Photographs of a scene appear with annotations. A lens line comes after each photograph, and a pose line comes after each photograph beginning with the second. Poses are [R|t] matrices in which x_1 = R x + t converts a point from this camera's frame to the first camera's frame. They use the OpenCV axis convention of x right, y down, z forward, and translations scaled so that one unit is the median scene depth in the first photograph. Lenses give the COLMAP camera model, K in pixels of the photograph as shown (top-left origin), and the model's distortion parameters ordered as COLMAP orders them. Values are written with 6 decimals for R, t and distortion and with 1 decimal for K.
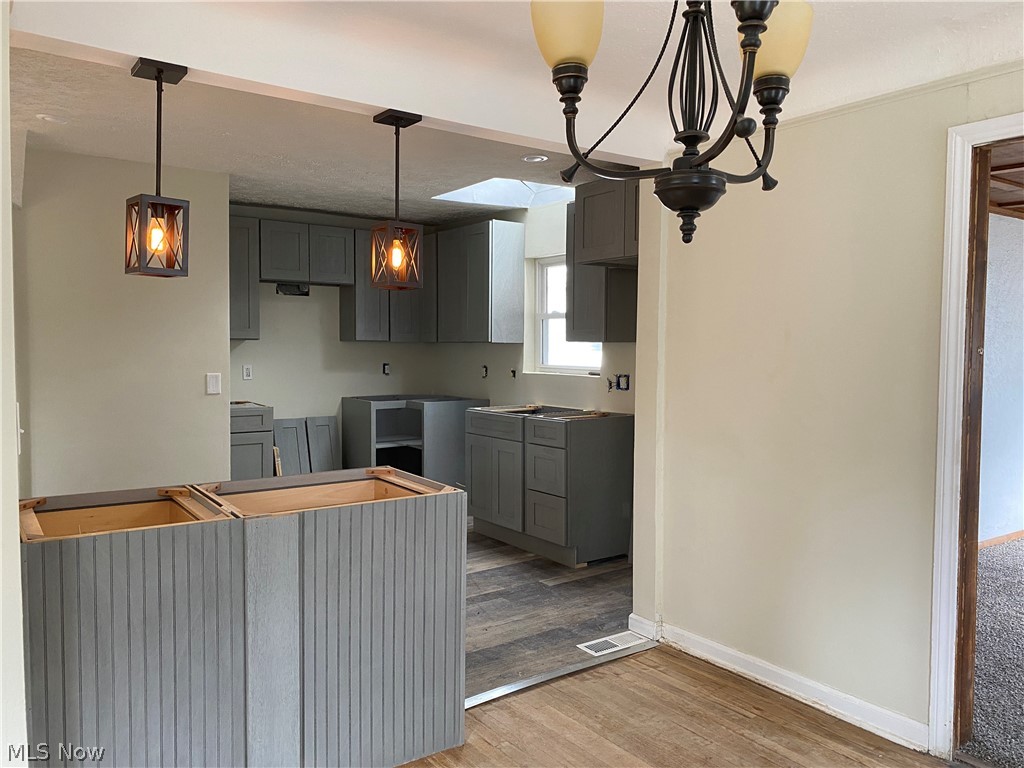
lens RADIAL K [[783.9, 0, 512.0], [0, 783.9, 384.0], [0, 0, 1]] dist [0.066343, -0.096228]
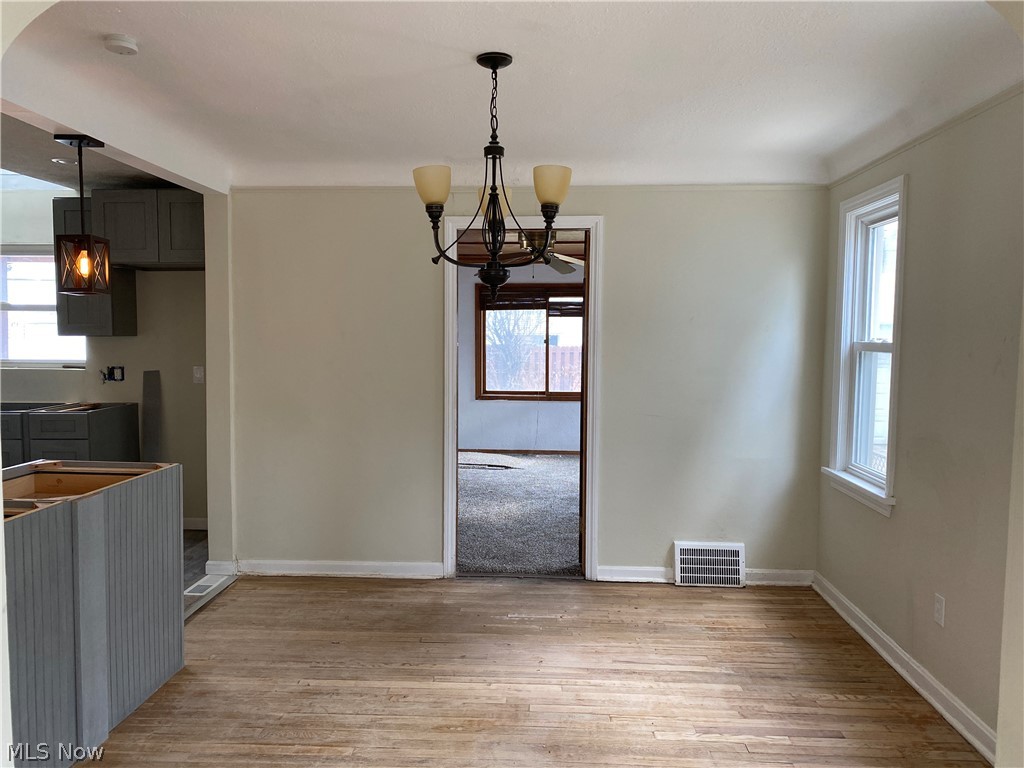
lens RADIAL K [[783.9, 0, 512.0], [0, 783.9, 384.0], [0, 0, 1]] dist [0.066343, -0.096228]
pose [[0.613691, -0.049233, 0.788010, -0.402662], [0.035341, 0.998767, 0.034878, -0.007046], [-0.788755, 0.006445, 0.614674, -0.098707]]
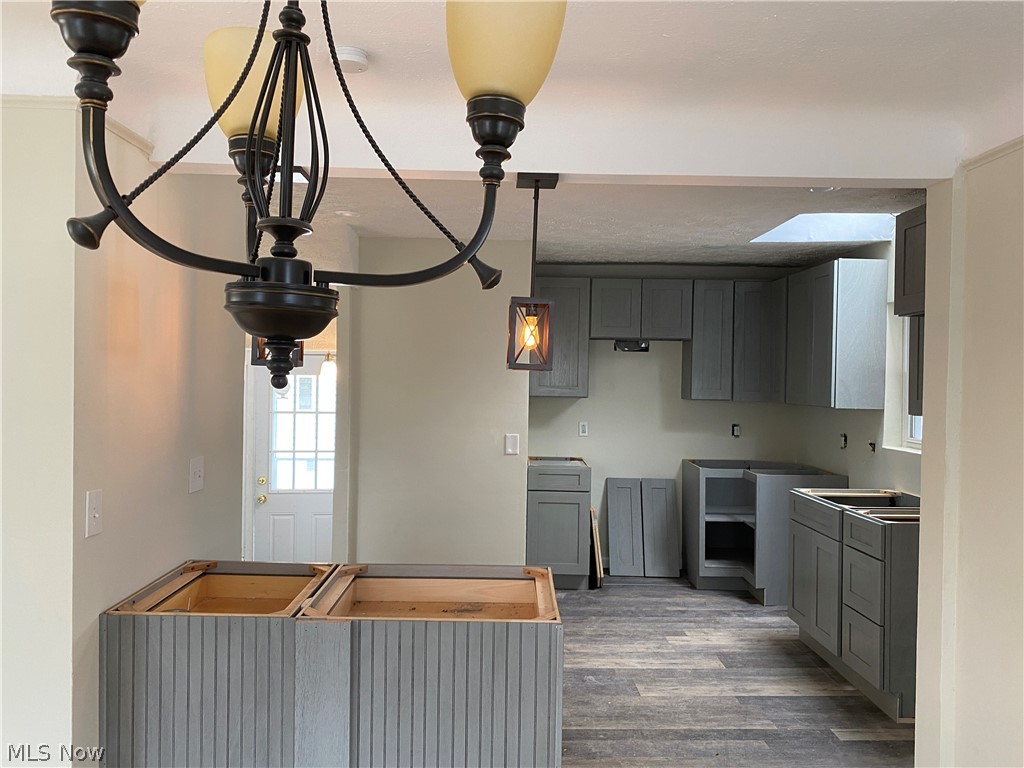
lens RADIAL K [[784.5, 0, 492.9], [0, 784.5, 392.7], [0, 0, 1]] dist [0.062791, -0.100109]
pose [[0.814402, 0.020909, -0.579924, 0.200195], [-0.040855, 0.998937, -0.021357, -0.046925], [0.578861, 0.041086, 0.814390, 0.157951]]
